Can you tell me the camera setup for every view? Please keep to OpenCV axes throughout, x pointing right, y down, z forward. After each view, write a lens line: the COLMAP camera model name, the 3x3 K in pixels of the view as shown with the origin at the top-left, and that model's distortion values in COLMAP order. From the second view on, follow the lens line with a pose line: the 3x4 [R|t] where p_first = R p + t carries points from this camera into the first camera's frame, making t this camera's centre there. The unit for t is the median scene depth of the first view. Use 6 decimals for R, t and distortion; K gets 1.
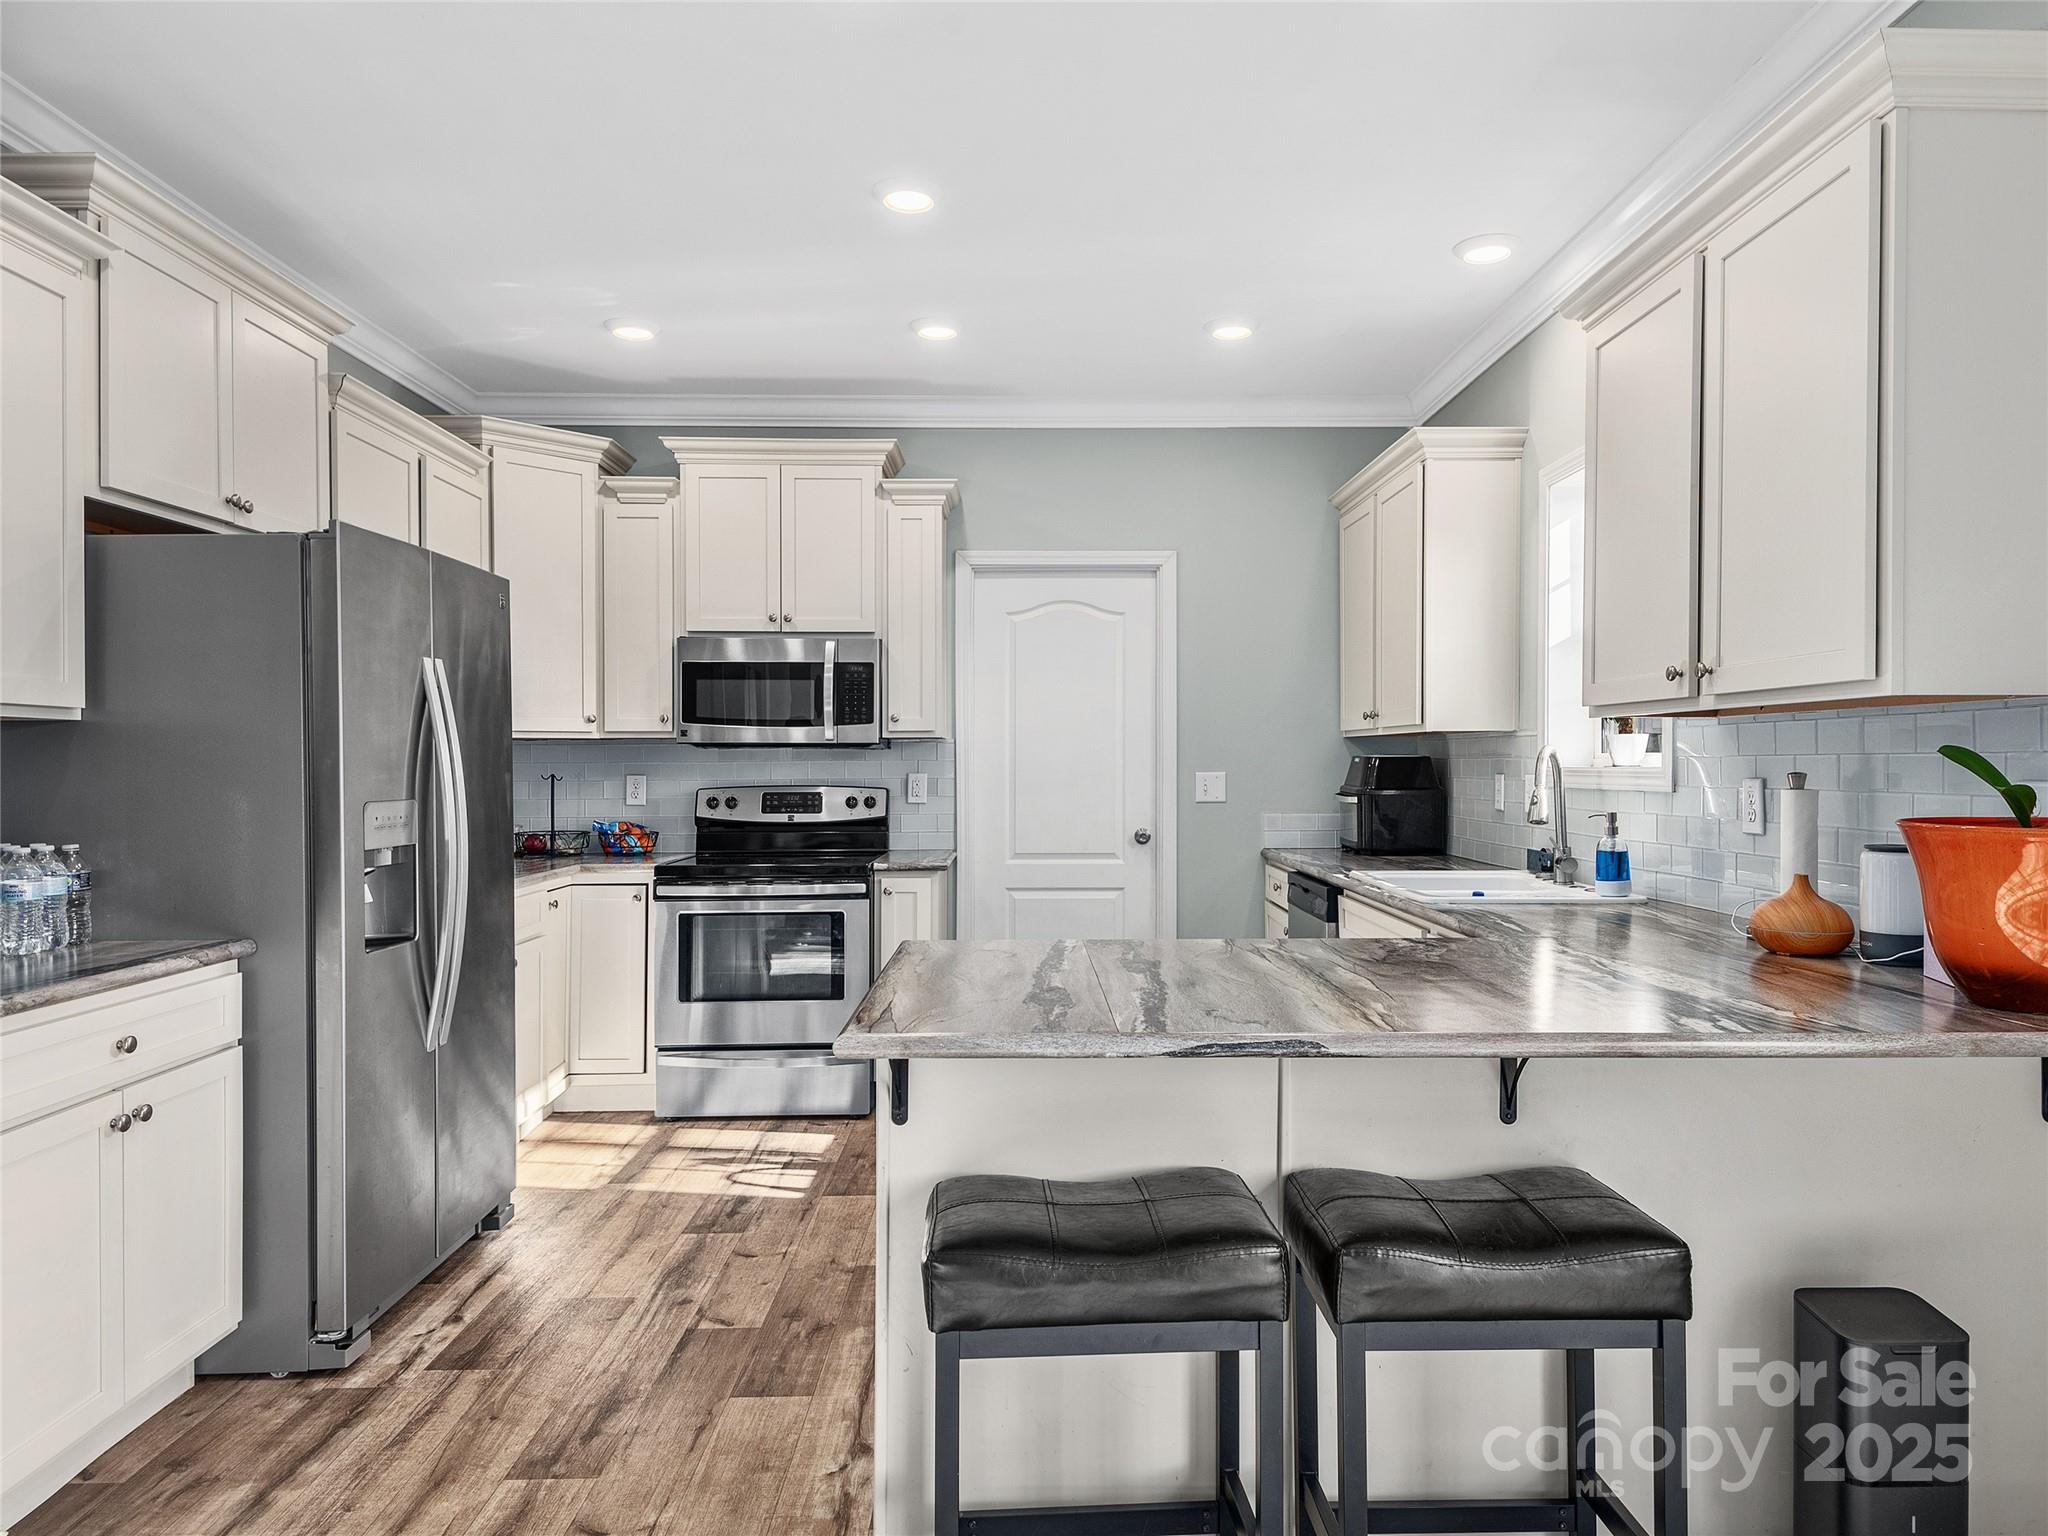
lens RADIAL K [[1299.4, 0, 1033.6], [0, 1299.4, 776.8], [0, 0, 1]] dist [0.079113, -0.043091]
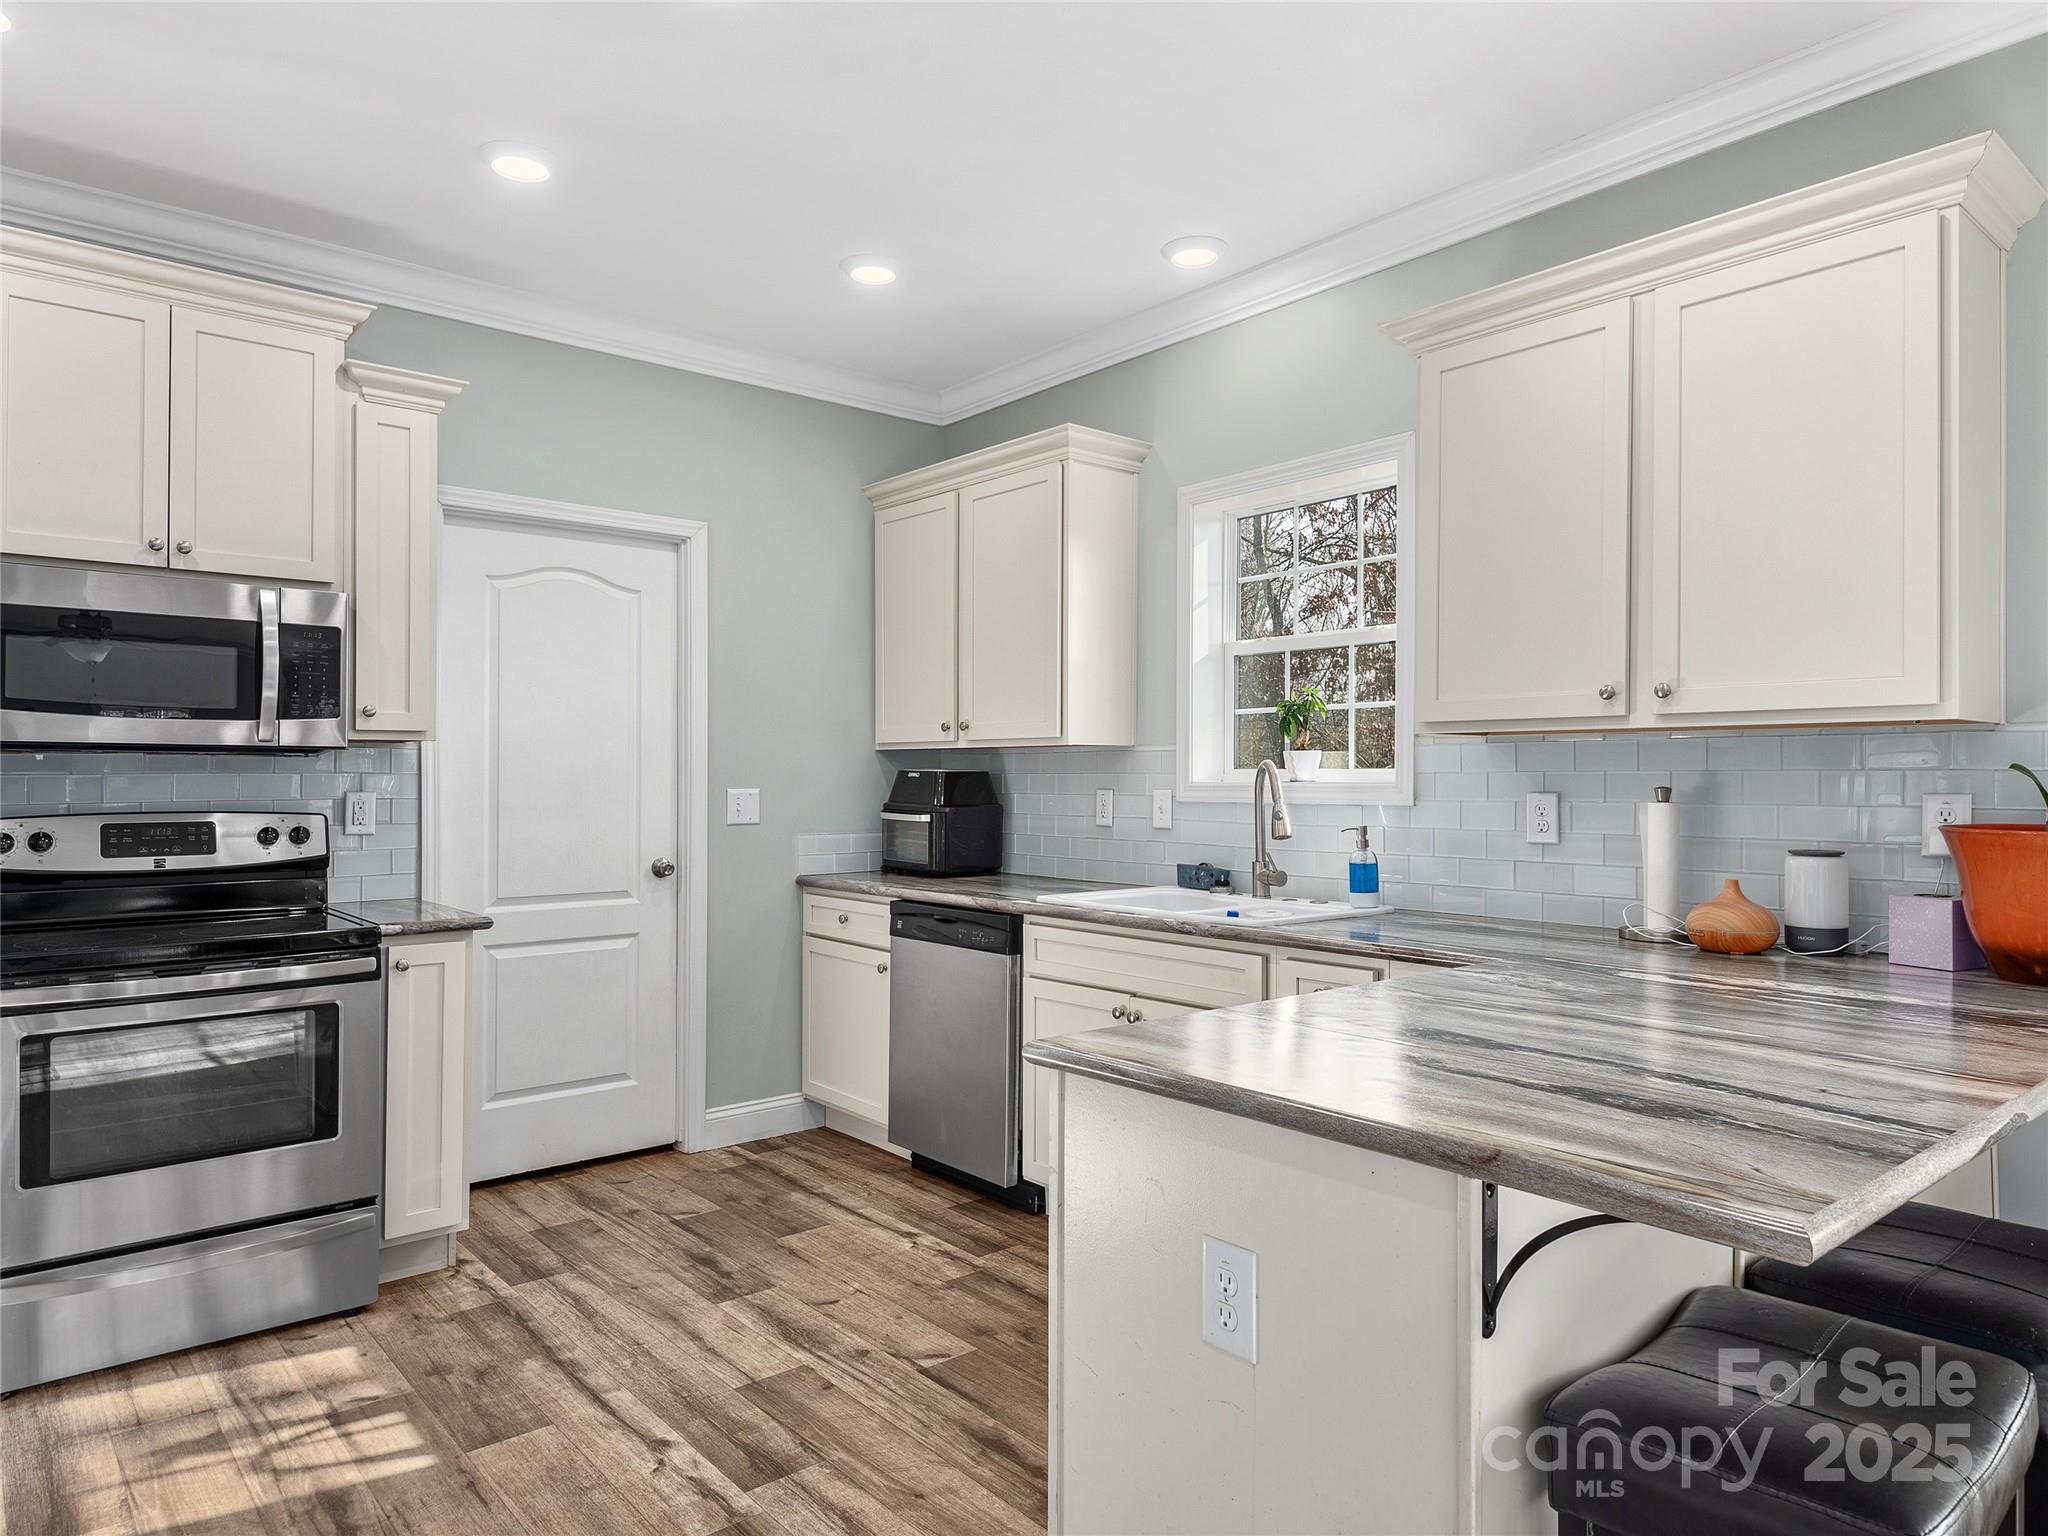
lens RADIAL K [[1299.4, 0, 1033.6], [0, 1299.4, 776.8], [0, 0, 1]] dist [0.079113, -0.043091]
pose [[0.786528, 0.002824, 0.617548, -0.264361], [0.005283, 0.999922, -0.011300, -0.000849], [-0.617532, 0.012151, 0.786452, 0.237381]]
